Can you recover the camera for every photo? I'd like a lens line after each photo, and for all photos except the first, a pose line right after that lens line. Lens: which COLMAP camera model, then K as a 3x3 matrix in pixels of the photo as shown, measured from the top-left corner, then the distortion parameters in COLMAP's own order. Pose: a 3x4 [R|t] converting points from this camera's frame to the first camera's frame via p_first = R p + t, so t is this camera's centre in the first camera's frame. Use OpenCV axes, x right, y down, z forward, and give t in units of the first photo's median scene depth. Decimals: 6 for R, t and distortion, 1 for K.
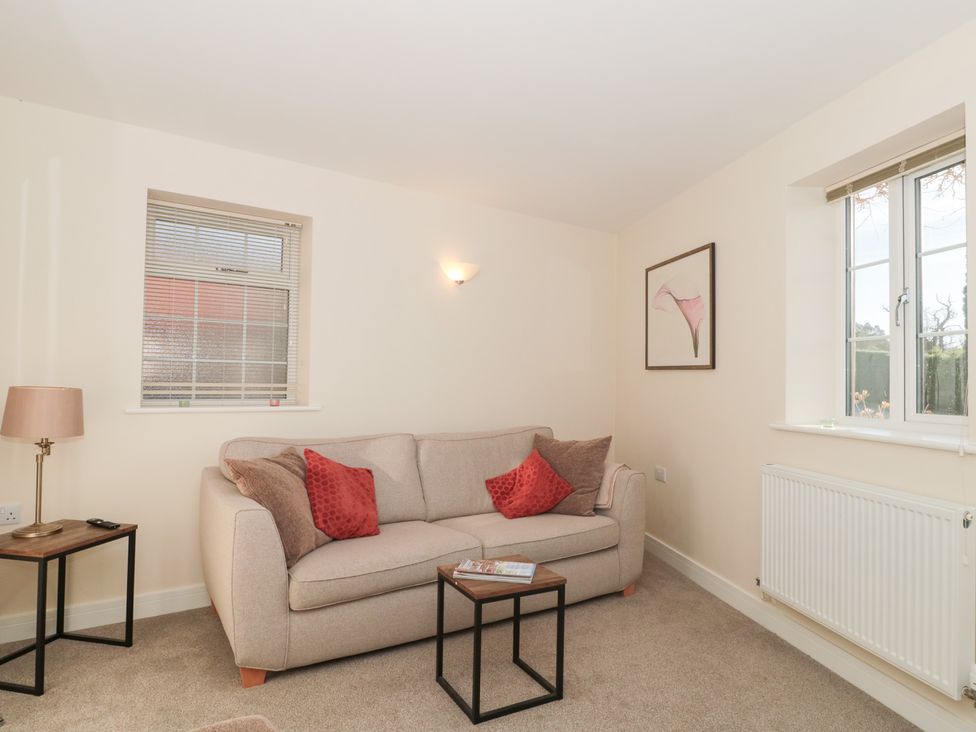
lens RADIAL K [[588.9, 0, 488.0], [0, 588.9, 364.7], [0, 0, 1]] dist [-0.001019, -0.002679]
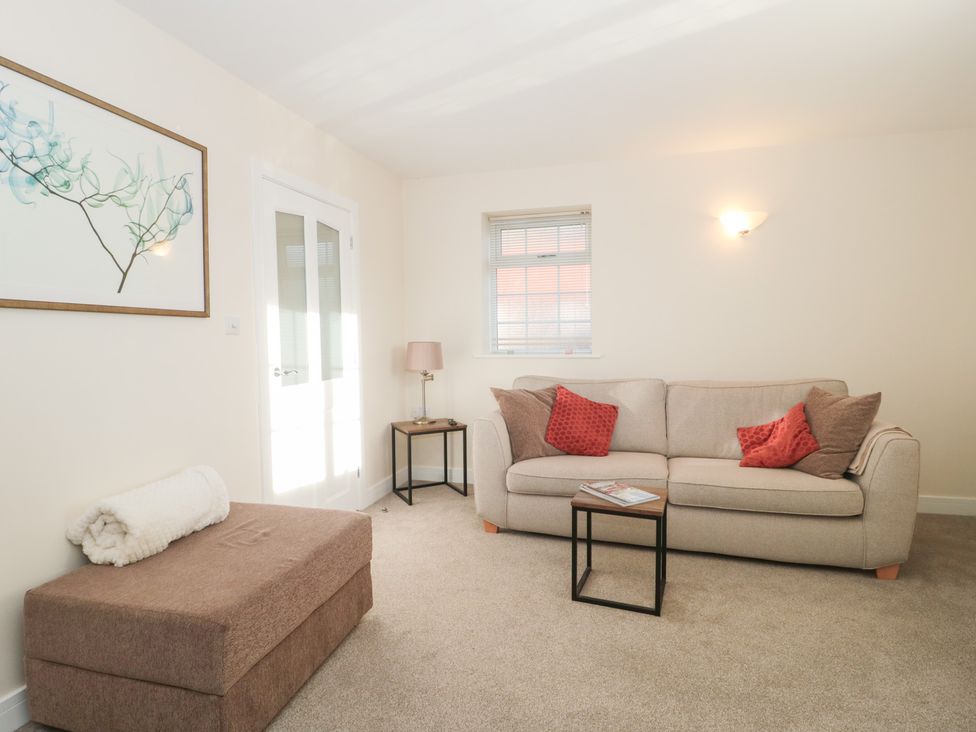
lens RADIAL K [[509.1, 0, 474.8], [0, 509.1, 364.8], [0, 0, 1]] dist [0.003097, -0.013198]
pose [[0.639450, 0.023818, -0.768463, 0.419645], [0.041587, 0.996985, 0.065506, 0.010570], [0.767707, -0.073846, 0.636532, 0.102816]]
